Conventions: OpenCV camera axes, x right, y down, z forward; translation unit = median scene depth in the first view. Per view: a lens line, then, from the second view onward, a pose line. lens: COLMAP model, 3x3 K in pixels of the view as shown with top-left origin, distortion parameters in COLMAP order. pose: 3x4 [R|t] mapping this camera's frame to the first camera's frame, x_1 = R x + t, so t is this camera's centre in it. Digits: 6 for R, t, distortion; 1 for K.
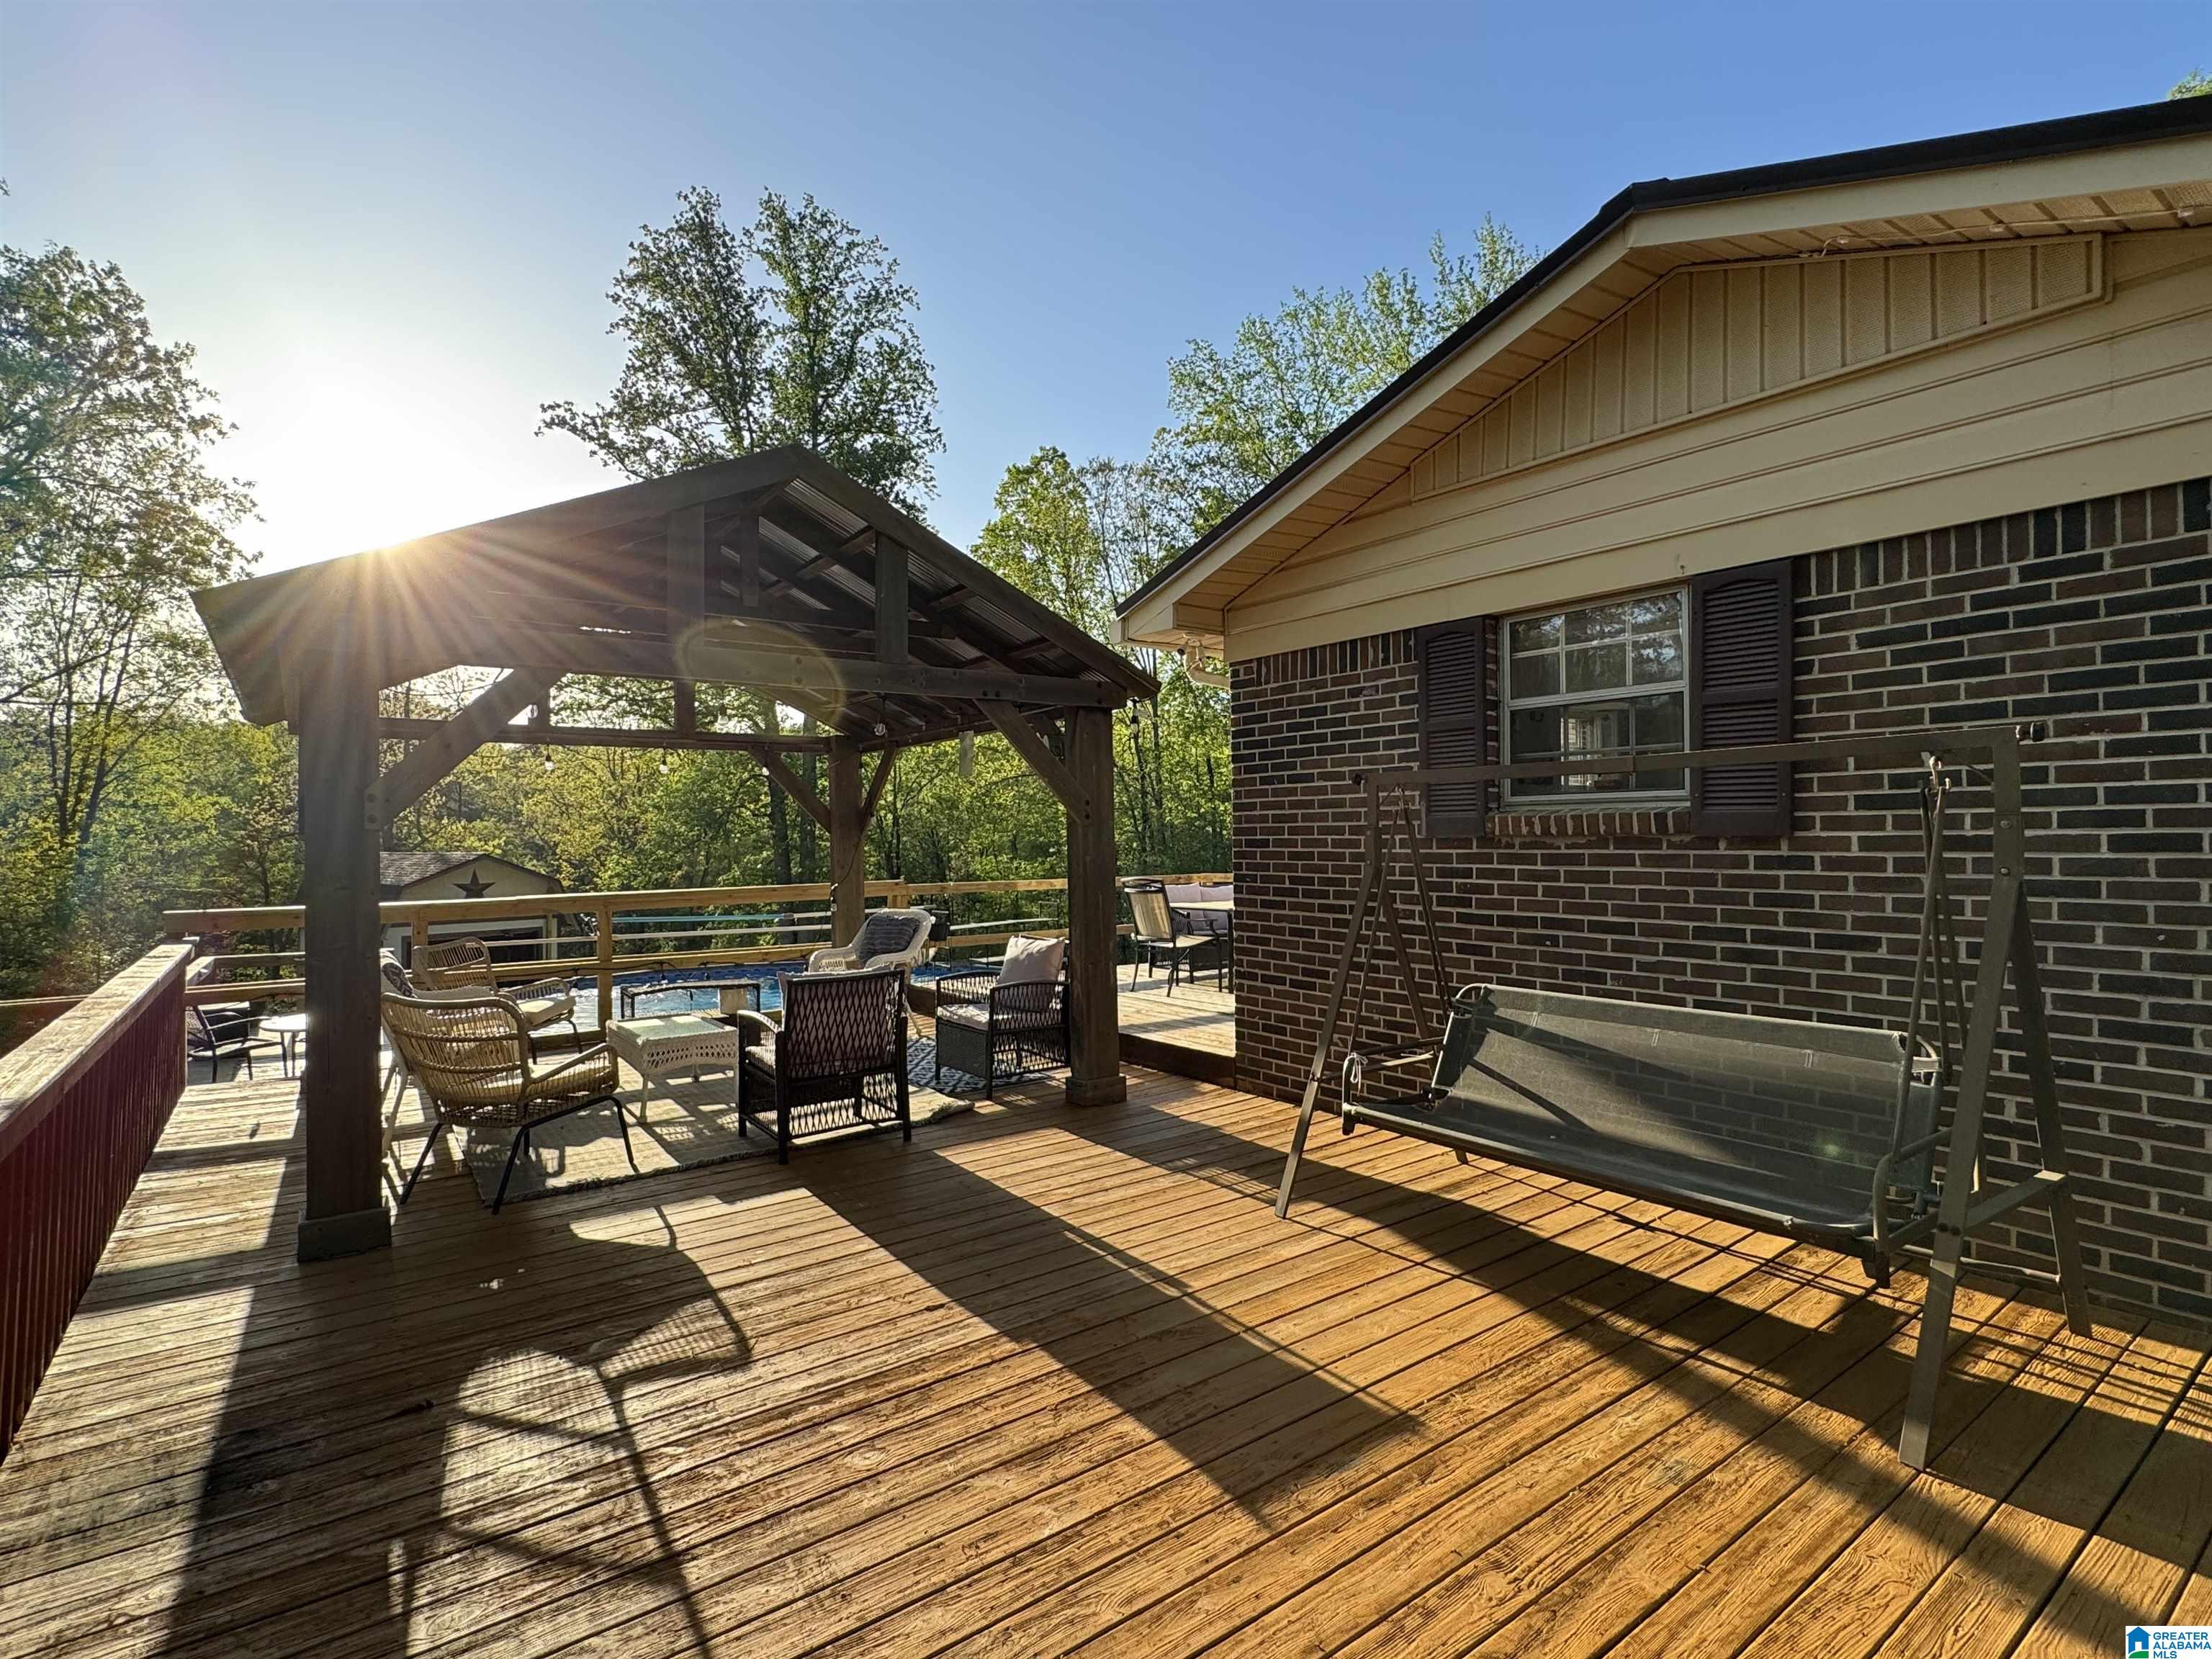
lens RADIAL K [[1092.2, 0, 1104.6], [0, 1092.2, 829.0], [0, 0, 1]] dist [0.001116, -0.000779]
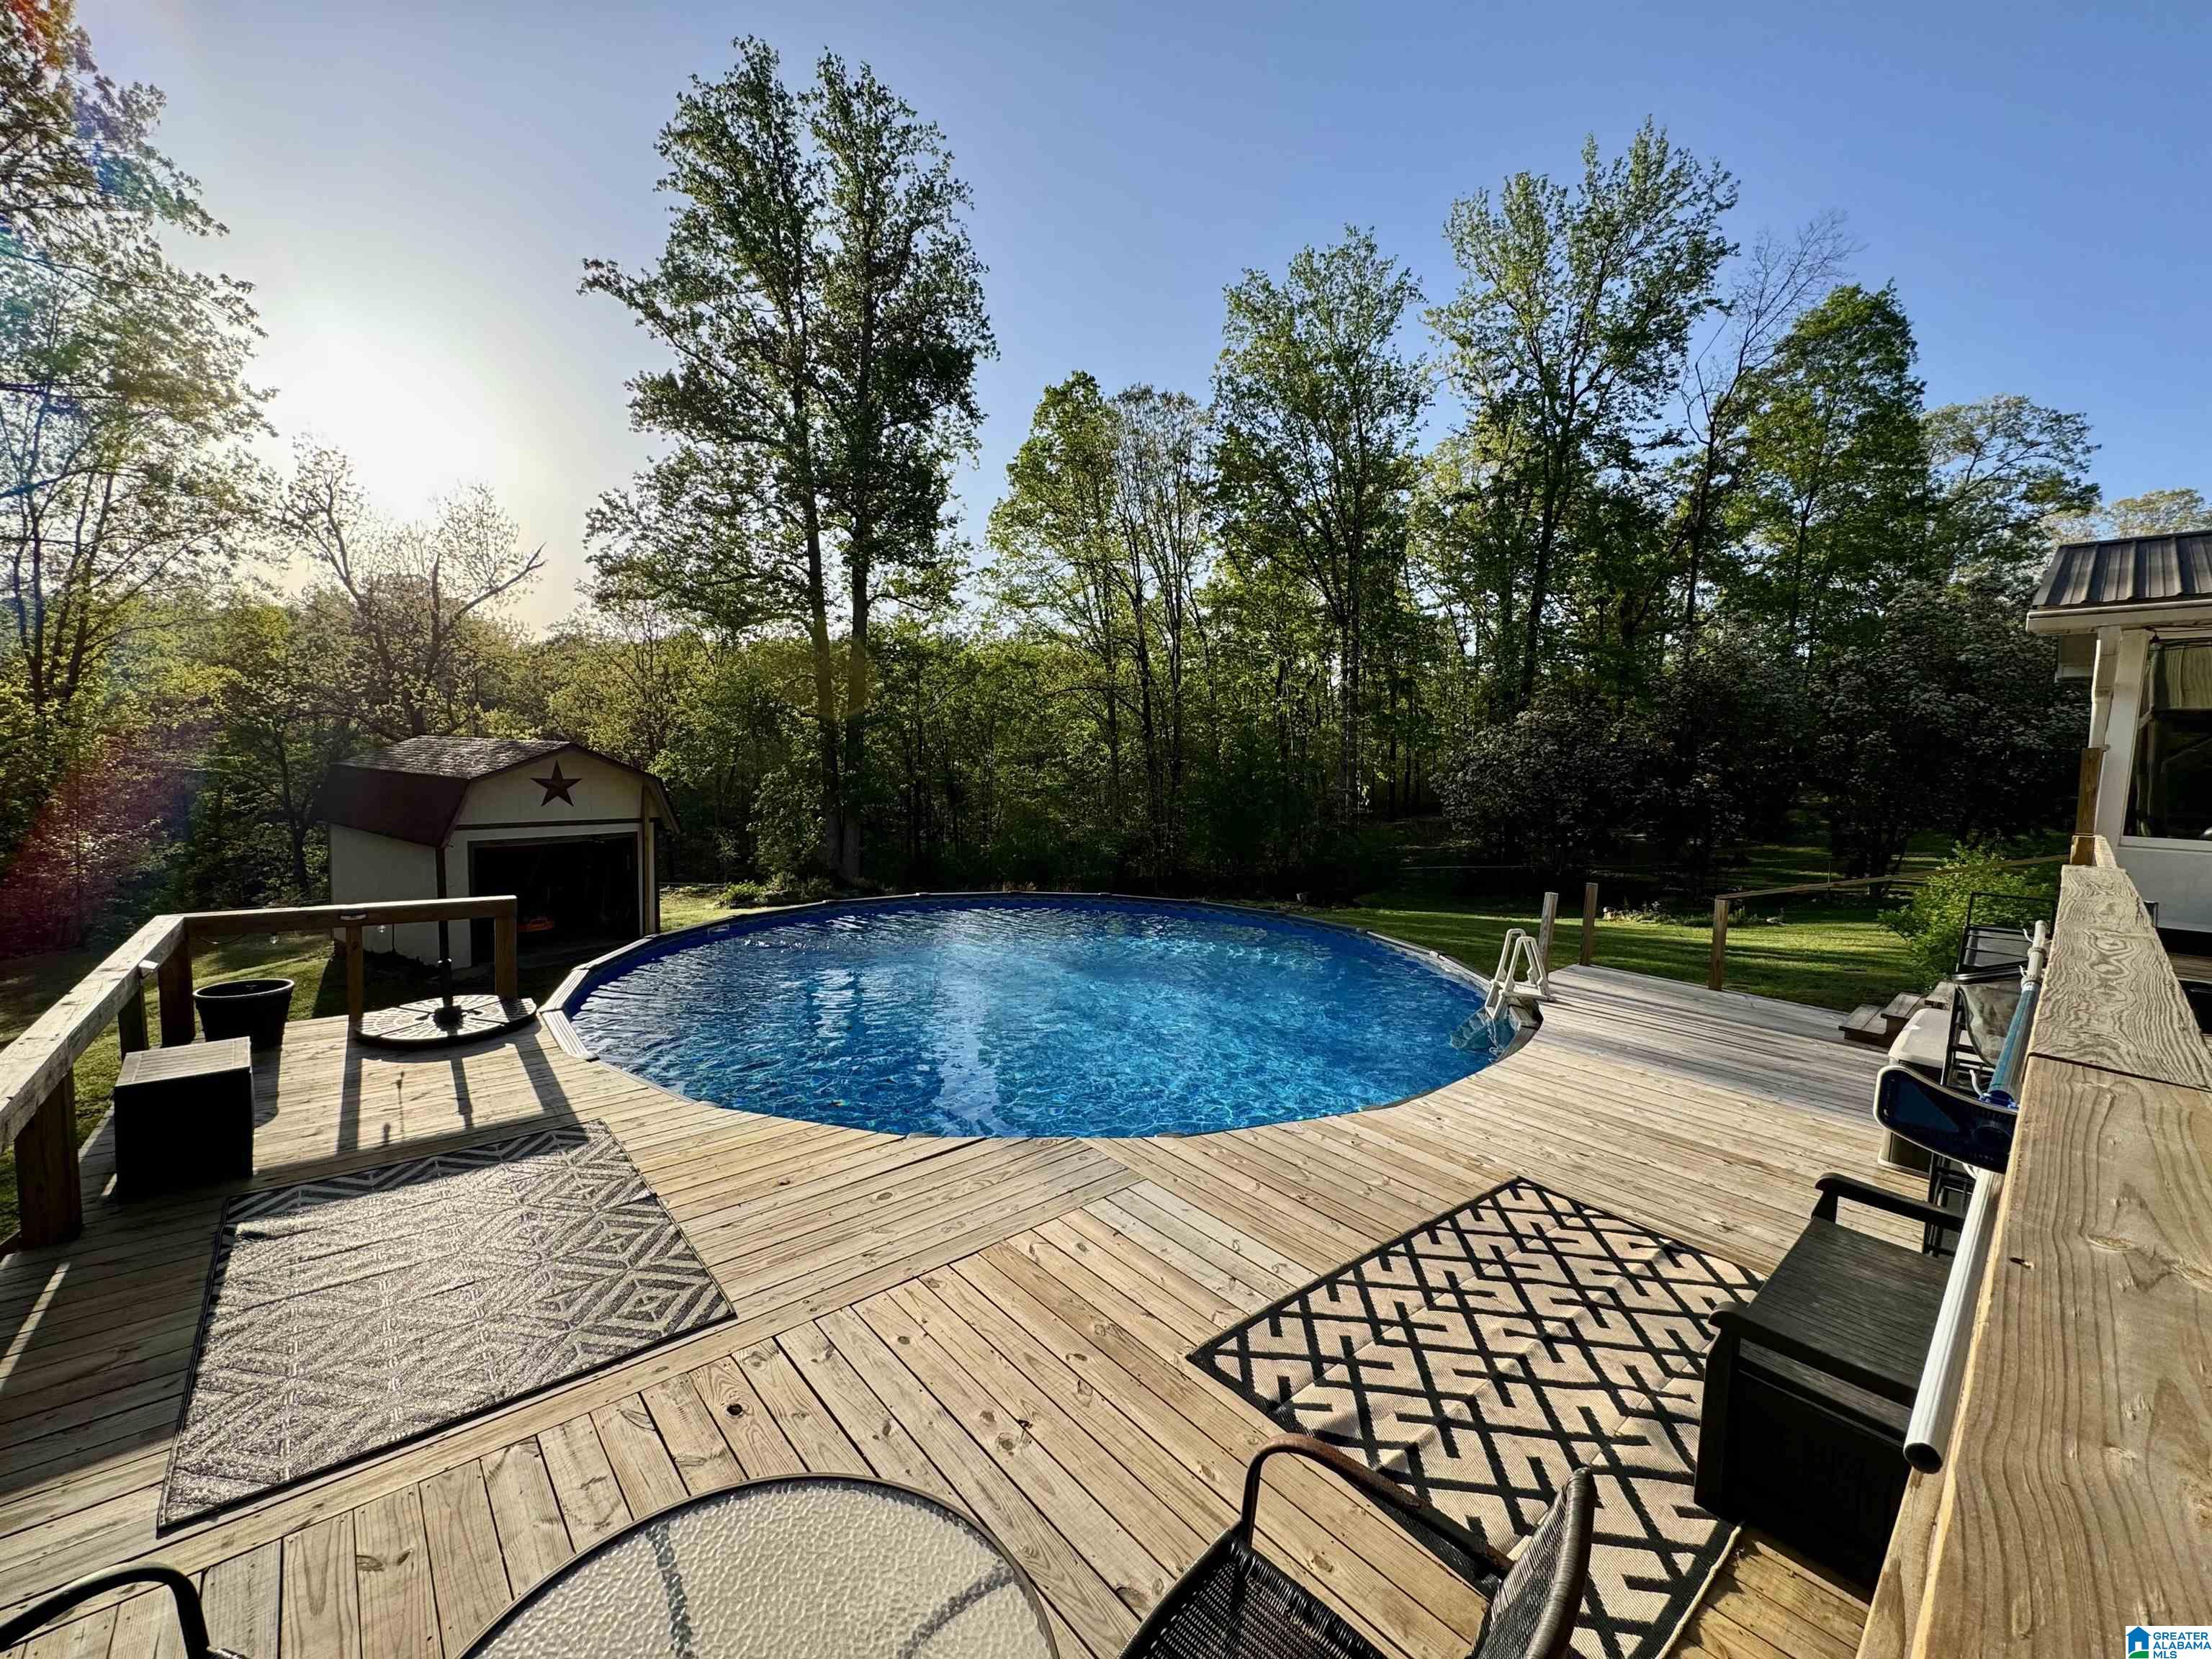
lens RADIAL K [[881.5, 0, 1103.6], [0, 881.5, 827.5], [0, 0, 1]] dist [-0.003529, 0.000524]
pose [[0.994635, 0.033524, 0.097862, -0.124286], [-0.042503, 0.994929, 0.091156, 0.004447], [-0.094310, -0.094827, 0.991016, 0.160637]]
